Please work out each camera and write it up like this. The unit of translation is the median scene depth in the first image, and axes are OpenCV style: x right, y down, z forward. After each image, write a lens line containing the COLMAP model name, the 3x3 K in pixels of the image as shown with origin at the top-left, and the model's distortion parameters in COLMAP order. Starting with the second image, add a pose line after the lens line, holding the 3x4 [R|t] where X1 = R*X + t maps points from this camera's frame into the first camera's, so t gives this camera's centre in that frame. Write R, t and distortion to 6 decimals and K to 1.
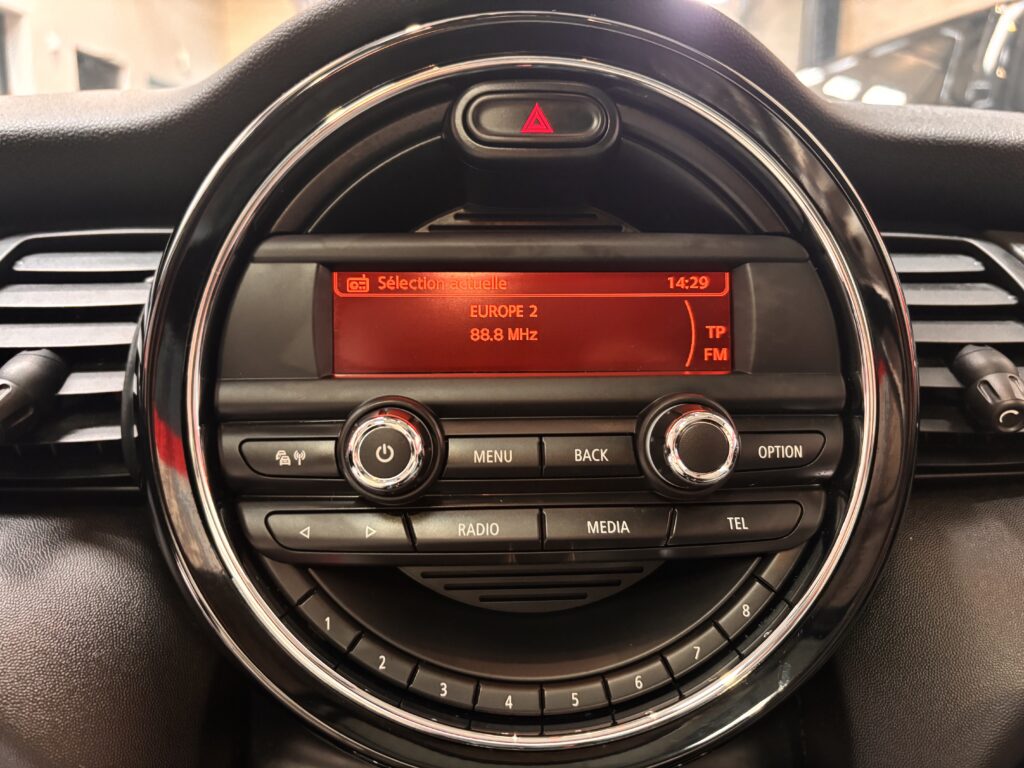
lens RADIAL K [[773.2, 0, 511.9], [0, 773.2, 389.8], [0, 0, 1]] dist [0.041812, -0.031185]
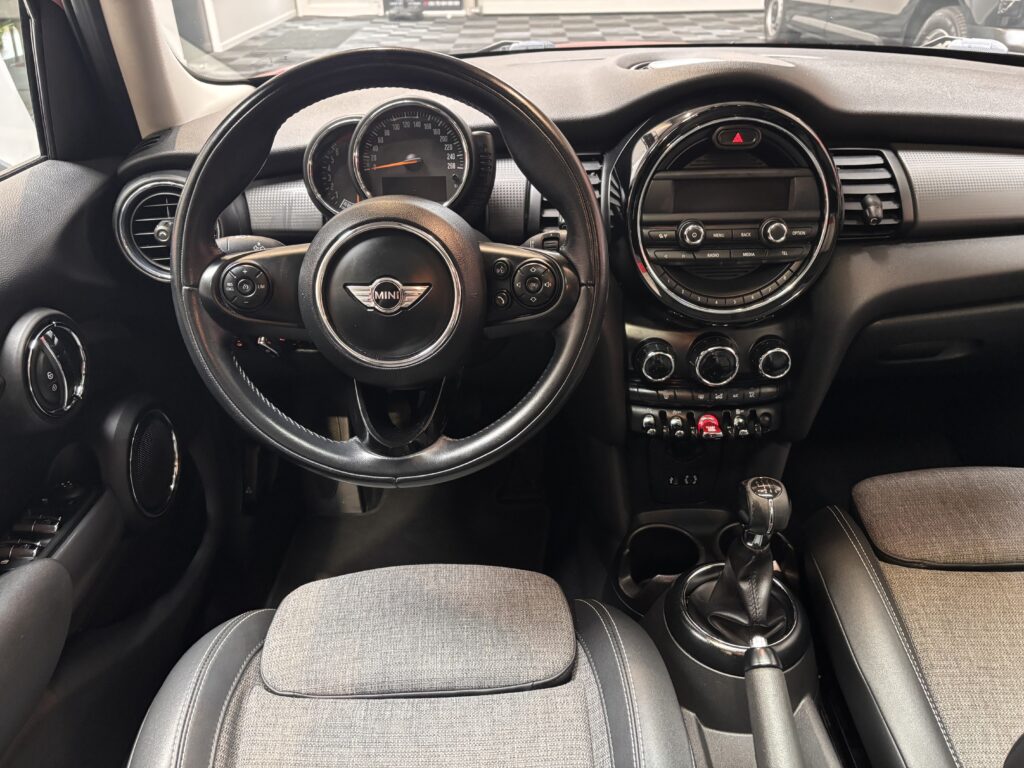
lens RADIAL K [[773.2, 0, 518.6], [0, 773.2, 375.3], [0, 0, 1]] dist [0.041812, -0.031185]
pose [[0.998780, 0.006070, -0.049014, -0.762976], [0.008770, 0.954848, 0.296966, -0.369597], [0.048603, -0.297034, 0.953629, -2.666620]]
